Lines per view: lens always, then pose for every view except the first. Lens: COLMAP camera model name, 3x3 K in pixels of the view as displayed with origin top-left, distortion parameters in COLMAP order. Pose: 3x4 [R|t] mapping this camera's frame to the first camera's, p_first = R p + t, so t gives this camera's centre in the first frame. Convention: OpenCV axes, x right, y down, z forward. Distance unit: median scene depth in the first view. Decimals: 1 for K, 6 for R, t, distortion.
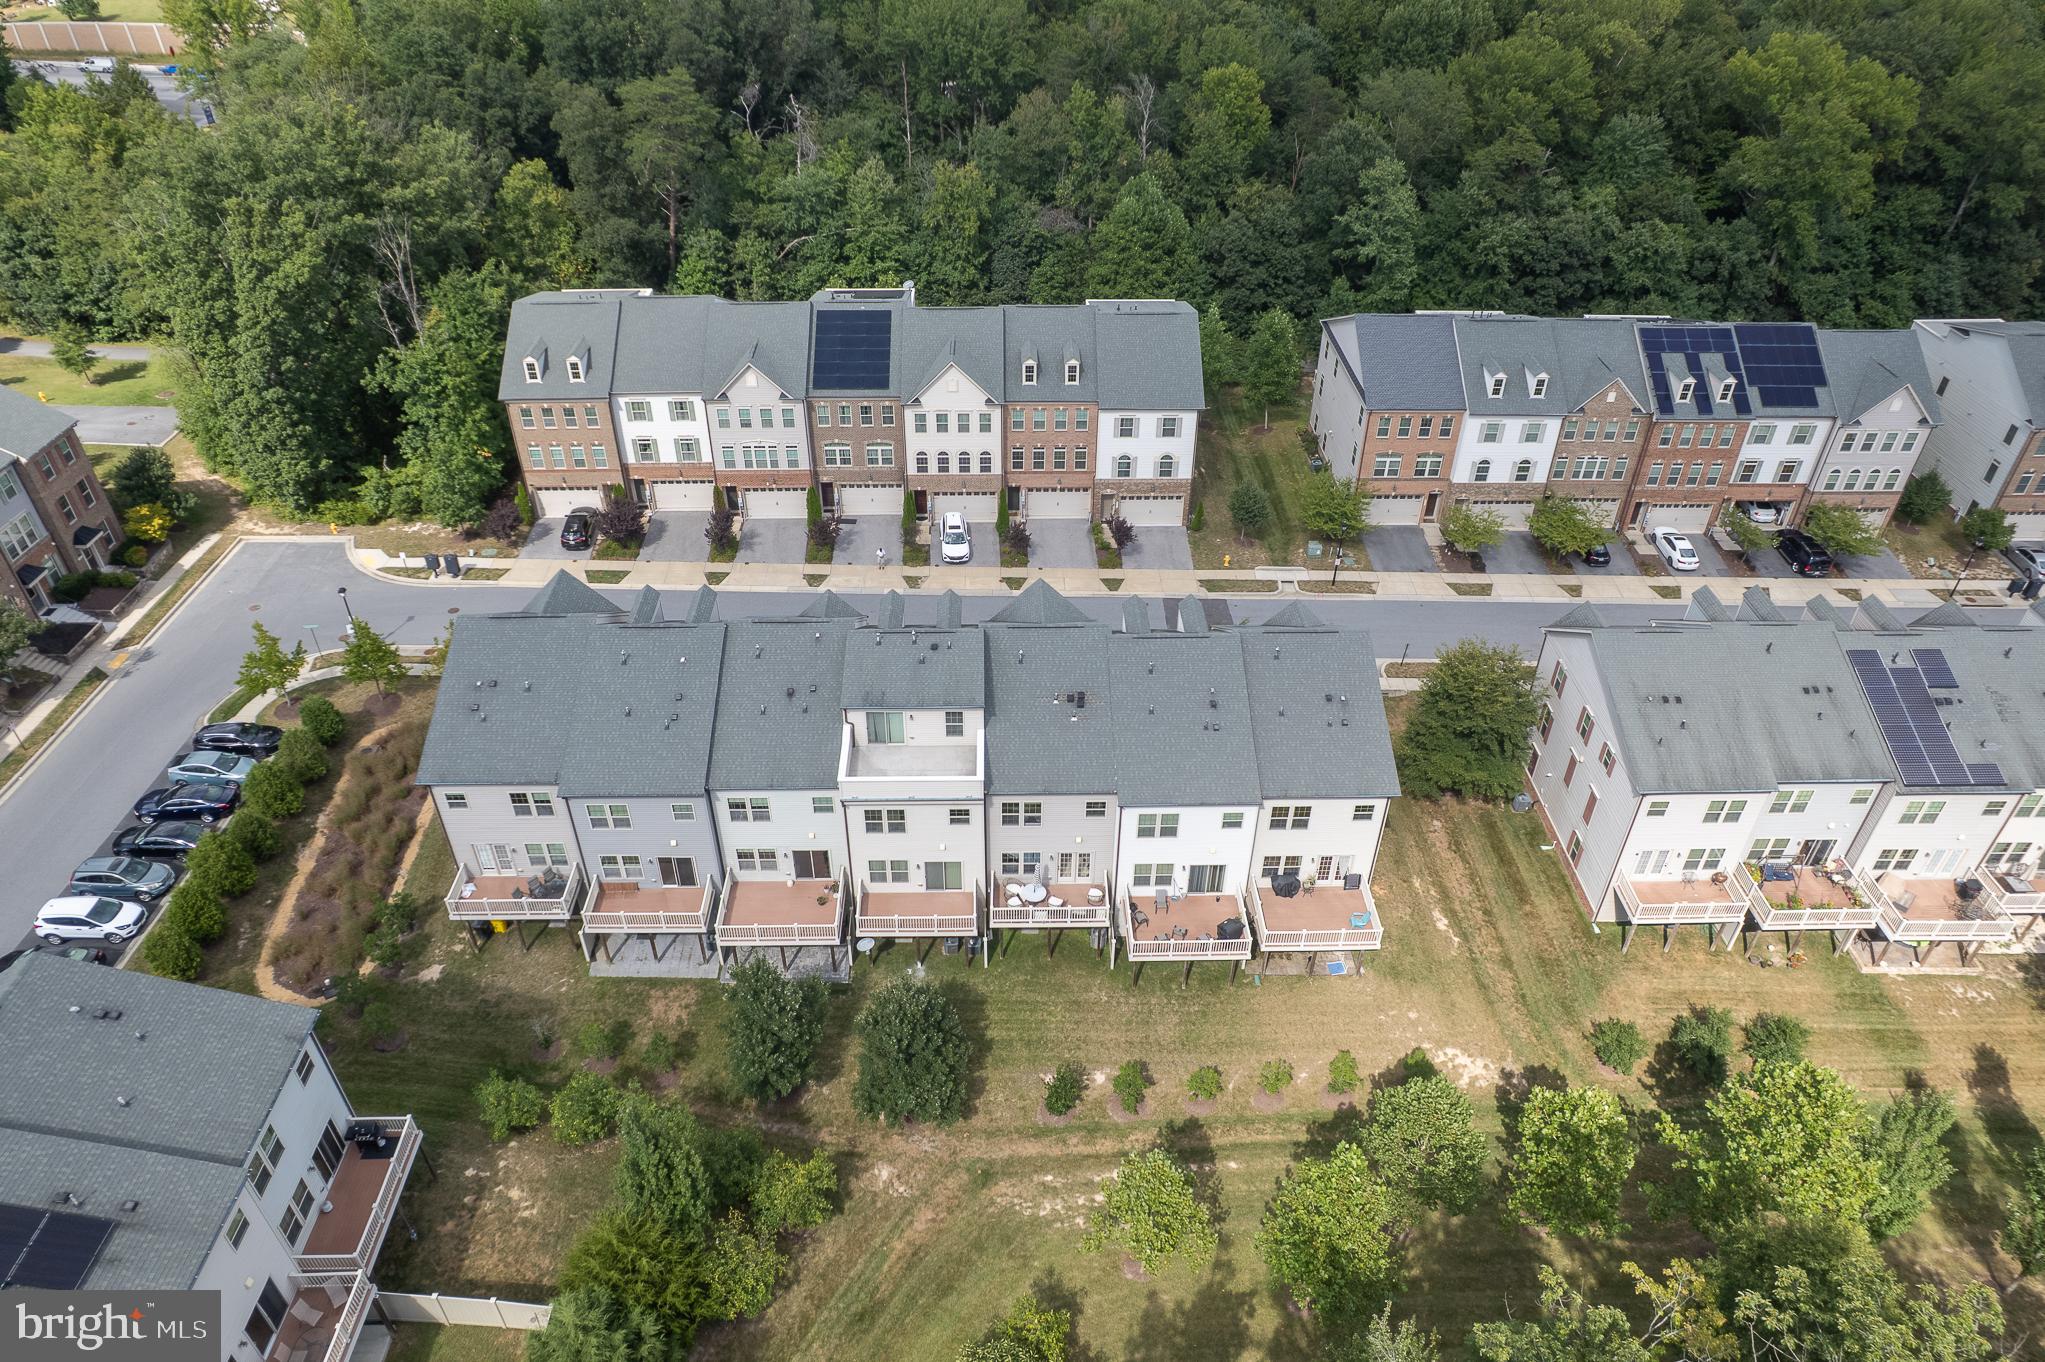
lens RADIAL K [[1278.2, 0, 1015.3], [0, 1278.2, 657.2], [0, 0, 1]] dist [-0.068816, 0.058353]
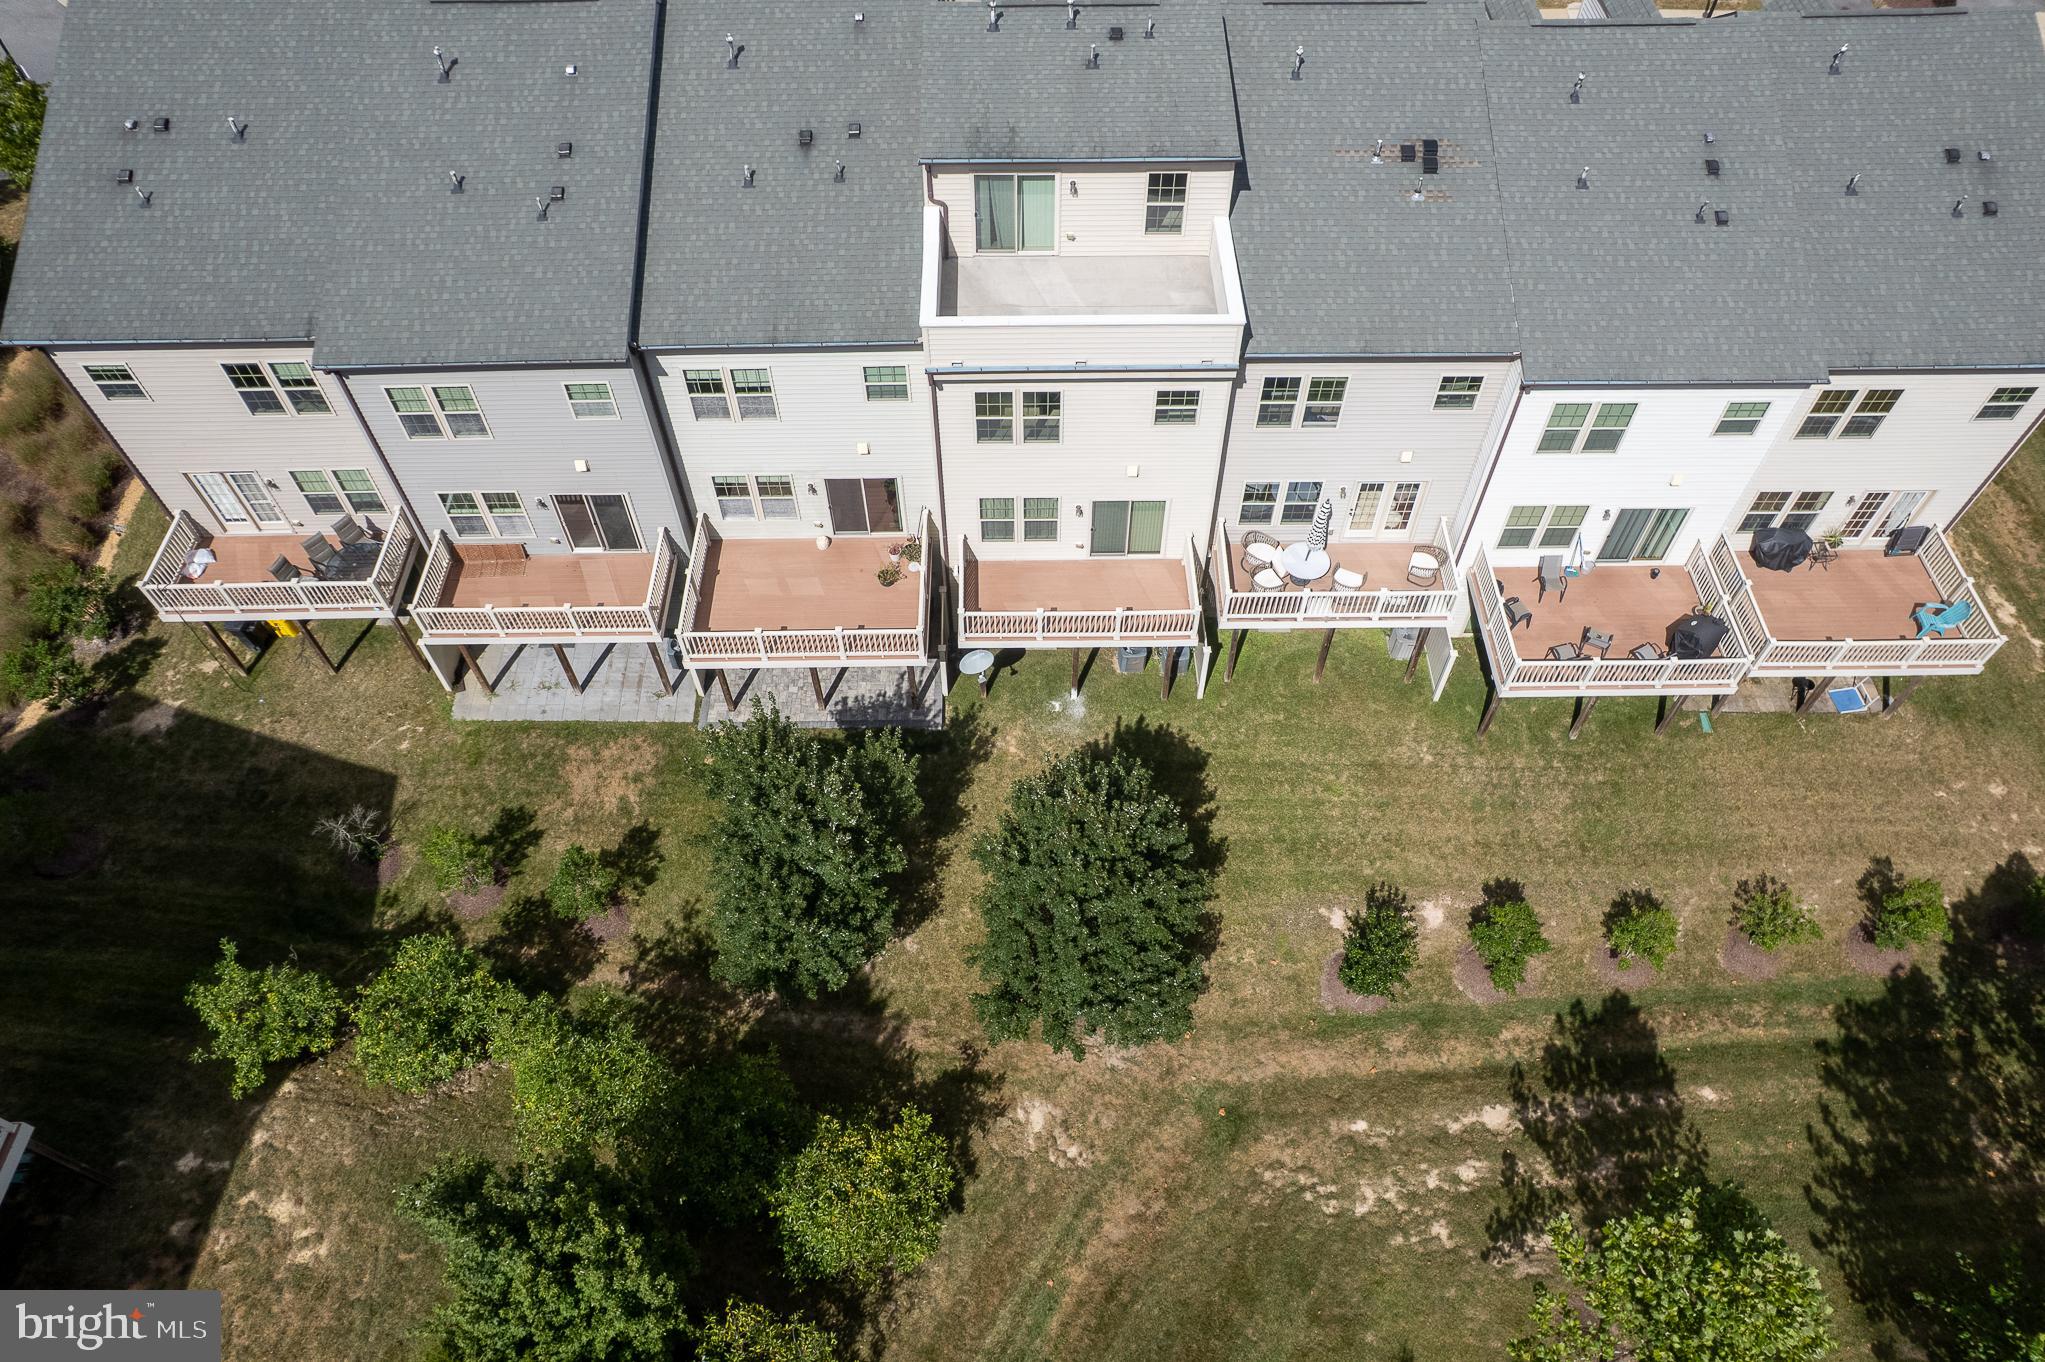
lens RADIAL K [[1332.4, 0, 1037.9], [0, 1332.4, 672.3], [0, 0, 1]] dist [-0.059124, 0.041774]
pose [[0.999957, 0.000812, -0.009249, -0.086222], [0.002013, 0.953519, 0.301327, 0.067274], [0.009064, -0.301333, 0.953476, 0.479258]]
